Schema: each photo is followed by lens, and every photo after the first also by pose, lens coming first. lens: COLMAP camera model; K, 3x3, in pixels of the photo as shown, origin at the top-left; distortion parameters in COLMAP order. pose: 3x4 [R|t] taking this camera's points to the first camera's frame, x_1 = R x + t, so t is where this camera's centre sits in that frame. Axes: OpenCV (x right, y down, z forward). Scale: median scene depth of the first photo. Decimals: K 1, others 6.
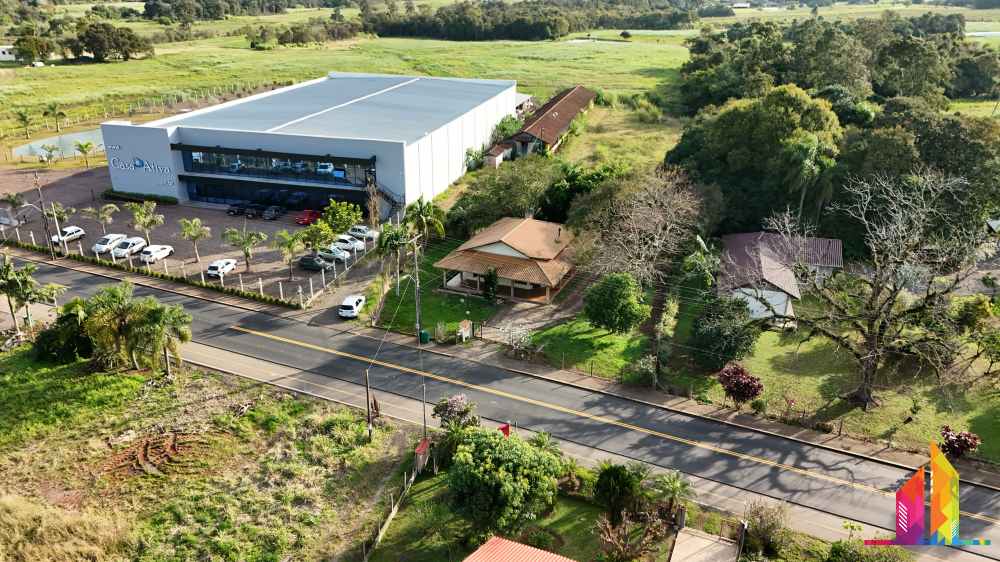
lens RADIAL K [[739.3, 0, 499.4], [0, 739.3, 280.8], [0, 0, 1]] dist [0.073453, -0.056352]
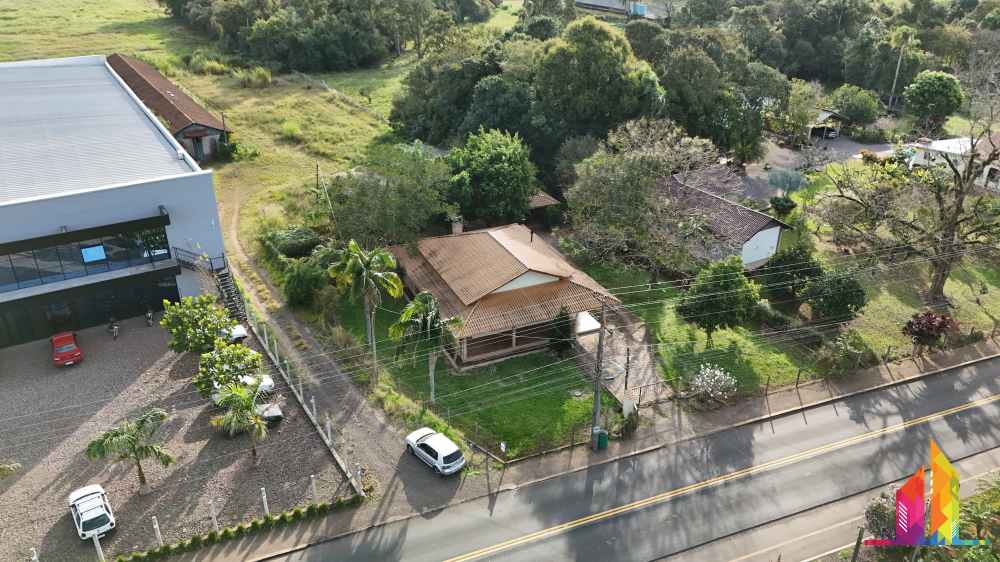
lens RADIAL K [[739.3, 0, 503.4], [0, 739.3, 284.1], [0, 0, 1]] dist [0.073453, -0.056352]
pose [[0.683166, -0.327609, 0.652654, -0.512168], [0.281283, 0.942815, 0.178827, -0.184917], [-0.673917, 0.061412, 0.736250, 0.523851]]
